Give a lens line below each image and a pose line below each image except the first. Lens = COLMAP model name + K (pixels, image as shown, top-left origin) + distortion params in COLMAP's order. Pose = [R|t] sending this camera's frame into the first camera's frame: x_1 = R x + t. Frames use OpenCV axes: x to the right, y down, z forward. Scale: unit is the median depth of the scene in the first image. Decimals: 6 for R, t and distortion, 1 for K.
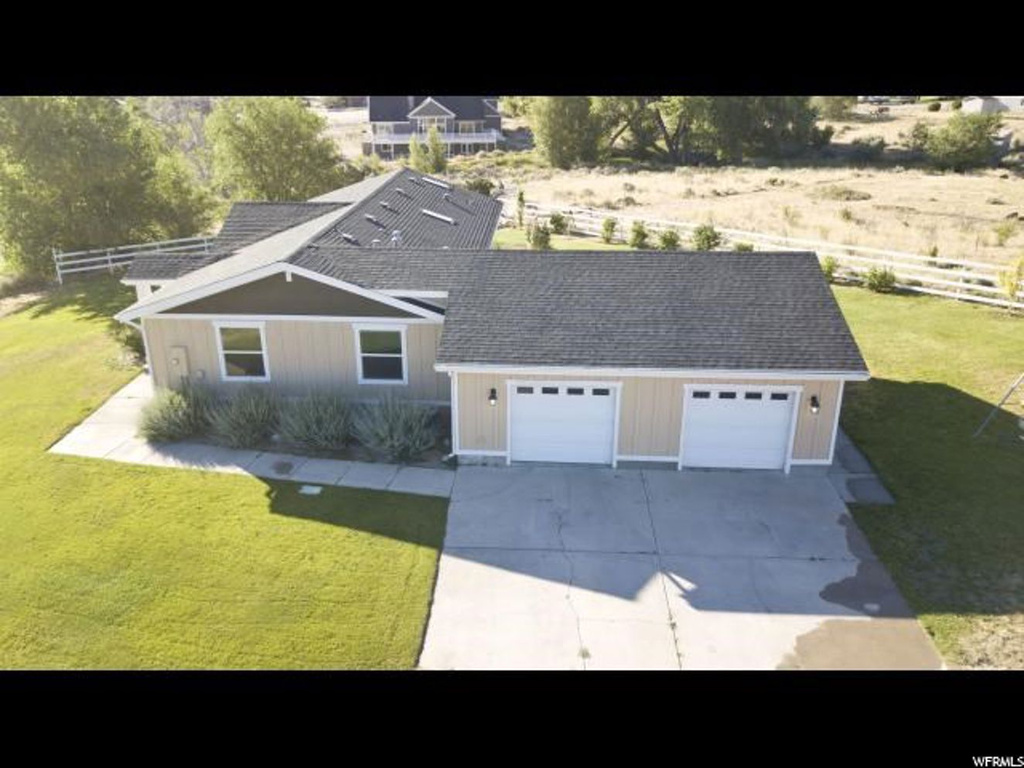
lens RADIAL K [[794.1, 0, 502.4], [0, 794.1, 382.4], [0, 0, 1]] dist [0.001889, 0.003609]
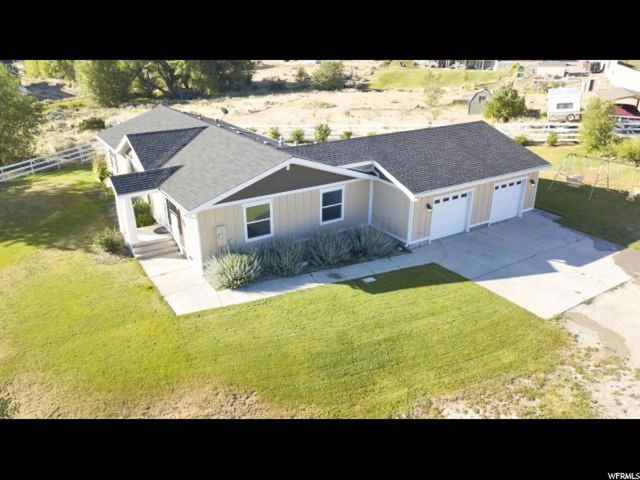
lens RADIAL K [[496.3, 0, 314.0], [0, 496.3, 239.0], [0, 0, 1]] dist [0.001889, 0.003609]
pose [[0.815415, -0.226963, 0.532528, -0.863130], [0.224601, 0.971911, 0.070316, -0.053492], [-0.533528, 0.062270, 0.843487, 0.134485]]
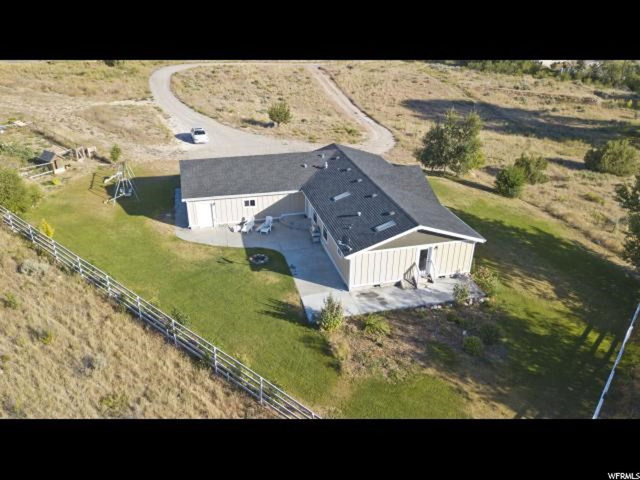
lens RADIAL K [[496.3, 0, 314.0], [0, 496.3, 239.0], [0, 0, 1]] dist [0.001889, 0.003609]
pose [[-0.954406, 0.130073, -0.268684, 0.490293], [-0.118240, 0.661732, 0.740358, -1.584800], [0.274098, 0.738371, -0.616180, 2.814074]]
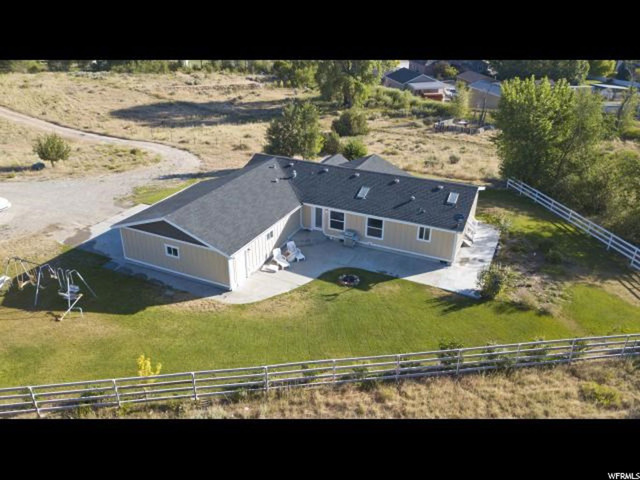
lens RADIAL K [[496.3, 0, 314.0], [0, 496.3, 239.0], [0, 0, 1]] dist [0.001889, 0.003609]
pose [[-0.390412, 0.408749, -0.824926, 1.541532], [-0.352307, 0.761499, 0.544058, -1.139124], [0.850563, 0.503034, -0.153294, 1.795815]]
